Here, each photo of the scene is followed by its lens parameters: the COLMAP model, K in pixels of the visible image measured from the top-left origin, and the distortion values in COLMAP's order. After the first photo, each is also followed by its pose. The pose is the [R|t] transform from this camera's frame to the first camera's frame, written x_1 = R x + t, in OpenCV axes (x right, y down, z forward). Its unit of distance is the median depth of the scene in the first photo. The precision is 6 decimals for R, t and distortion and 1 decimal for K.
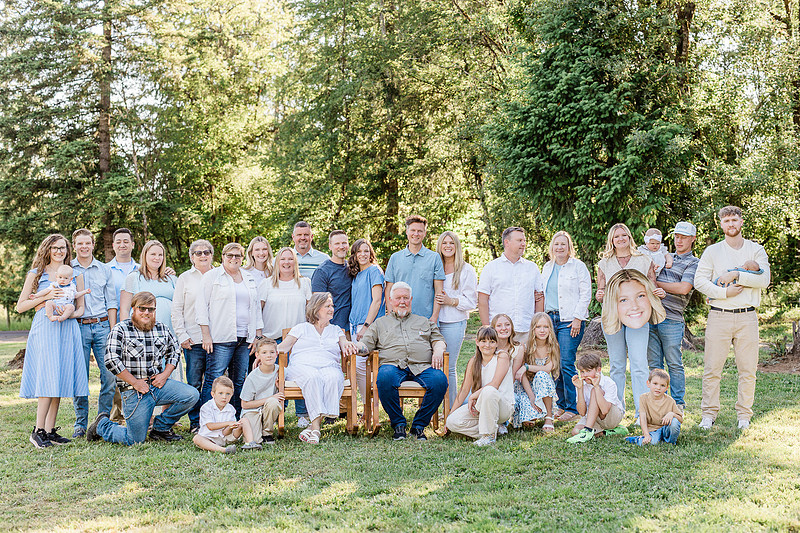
lens RADIAL K [[1154.3, 0, 400.0], [0, 1154.3, 266.5], [0, 0, 1]] dist [0.010909, 0.044455]
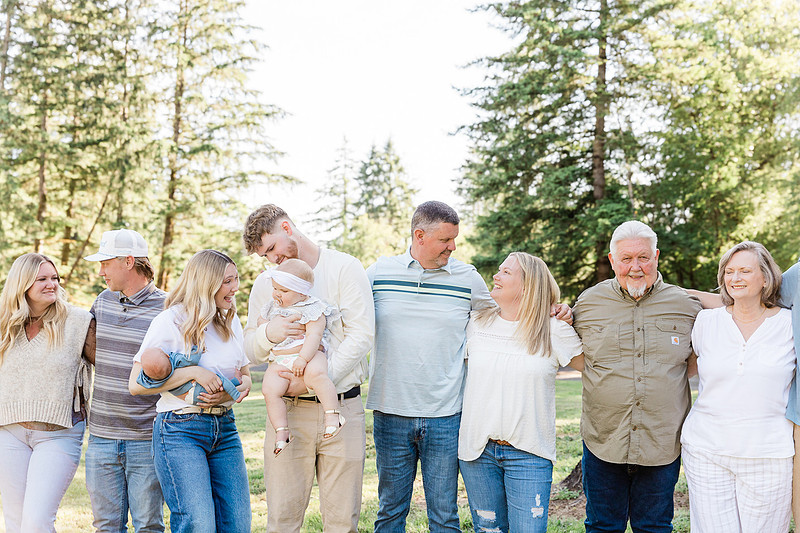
lens RADIAL K [[1113.4, 0, 400.0], [0, 1113.4, 266.5], [0, 0, 1]] dist [0.005913, 0.015220]
pose [[0.894234, -0.004149, -0.447580, 0.008306], [-0.009807, 0.999535, -0.028858, 0.000238], [0.447492, 0.030195, 0.893778, 0.228353]]
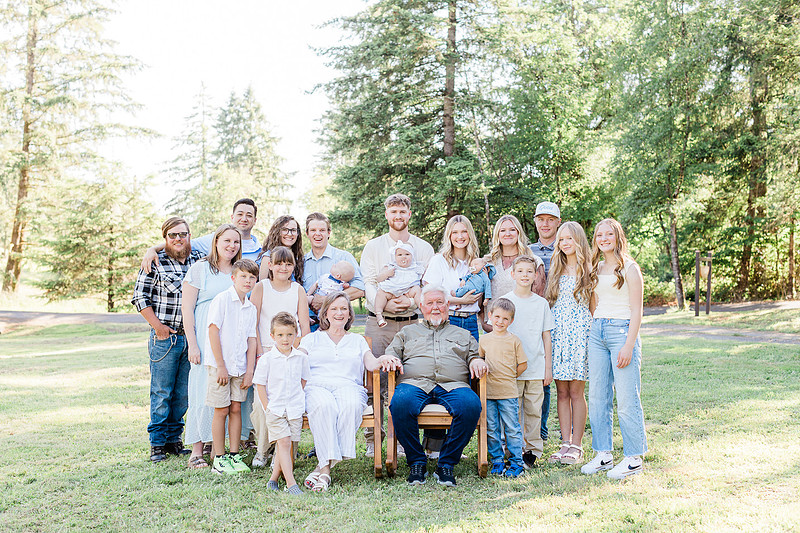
lens RADIAL K [[1154.3, 0, 400.0], [0, 1154.3, 266.5], [0, 0, 1]] dist [0.010909, 0.044455]
pose [[0.940921, 0.008684, -0.338515, 0.075533], [-0.004003, 0.999887, 0.014522, -0.003373], [0.338602, -0.012309, 0.940849, 0.104396]]
